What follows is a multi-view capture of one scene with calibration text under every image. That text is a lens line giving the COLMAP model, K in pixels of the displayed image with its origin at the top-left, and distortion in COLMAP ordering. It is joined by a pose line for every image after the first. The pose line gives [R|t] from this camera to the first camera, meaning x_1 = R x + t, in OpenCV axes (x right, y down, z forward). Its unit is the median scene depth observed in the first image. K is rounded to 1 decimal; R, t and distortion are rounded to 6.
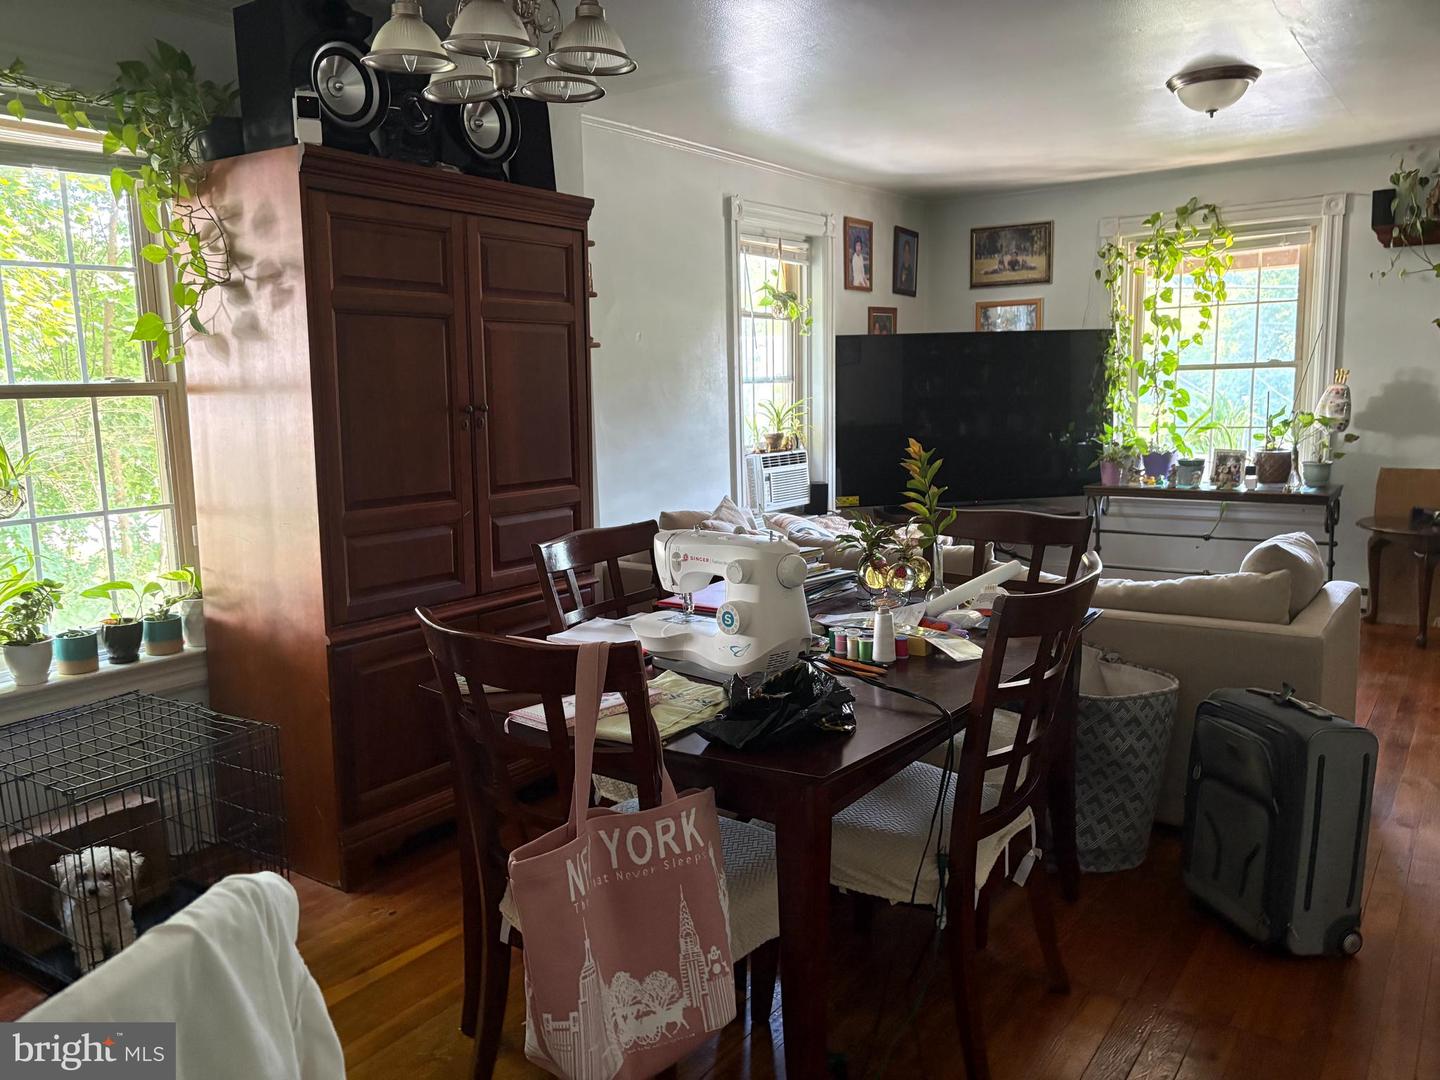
lens RADIAL K [[1117.2, 0, 720.0], [0, 1117.2, 540.0], [0, 0, 1]] dist [0.055877, -0.069058]
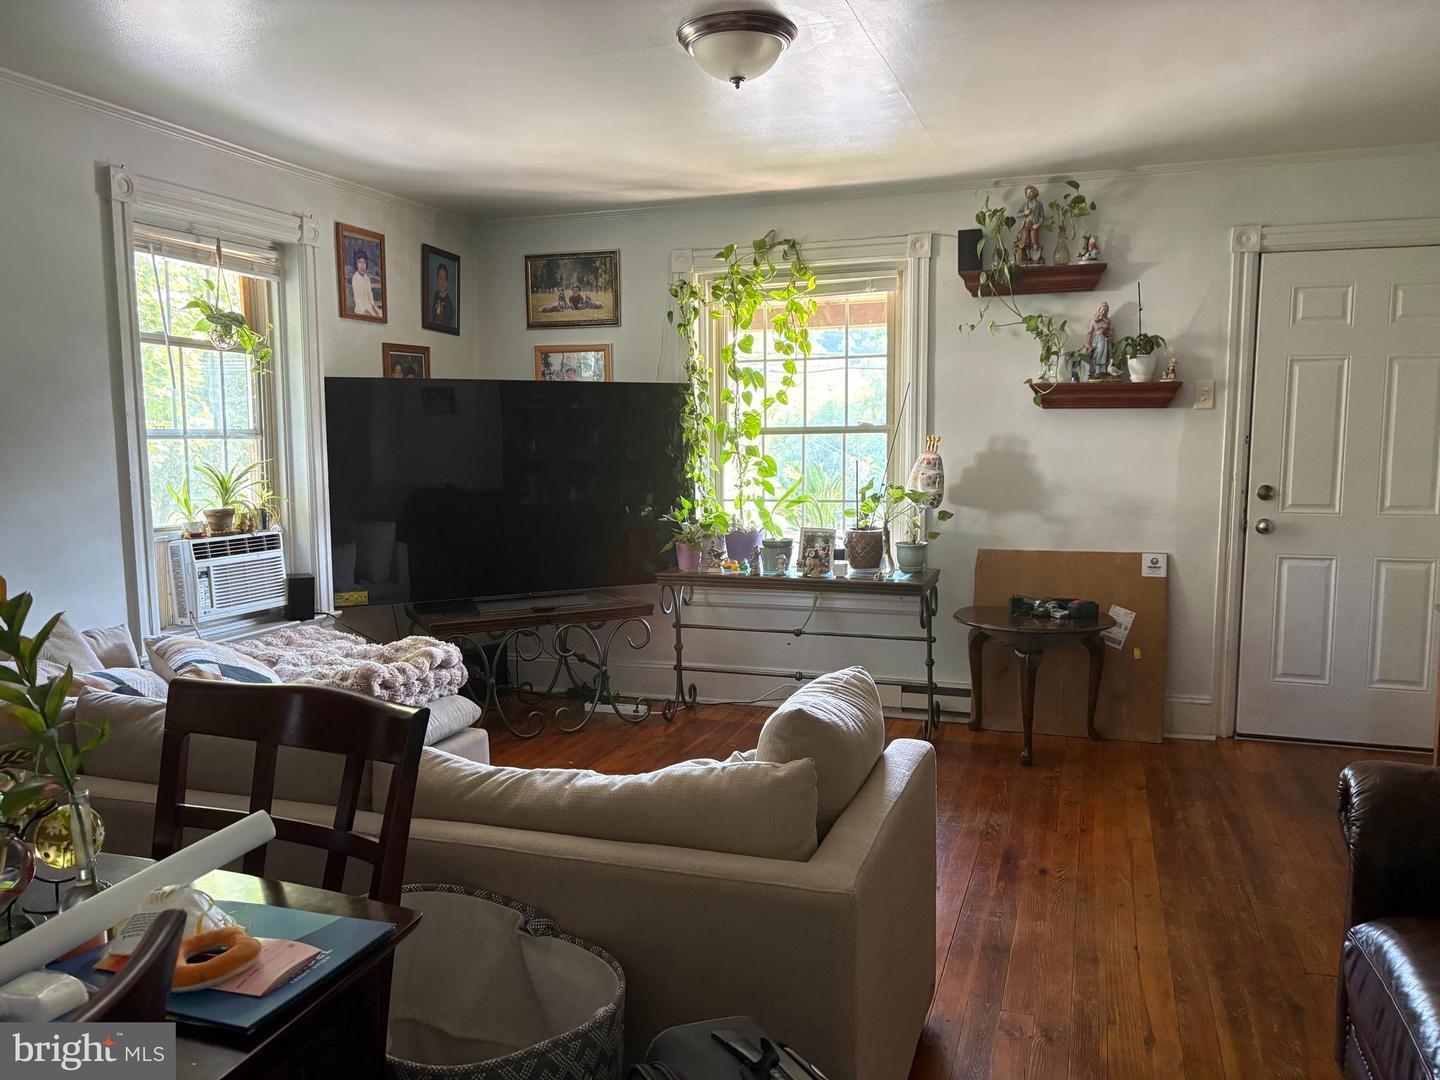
lens RADIAL K [[1117.2, 0, 720.0], [0, 1117.2, 540.0], [0, 0, 1]] dist [0.055877, -0.069058]
pose [[0.960716, -0.010146, 0.277349, 0.149130], [0.024467, 0.998537, -0.048222, -0.032804], [-0.276454, 0.053113, 0.959558, 0.219281]]
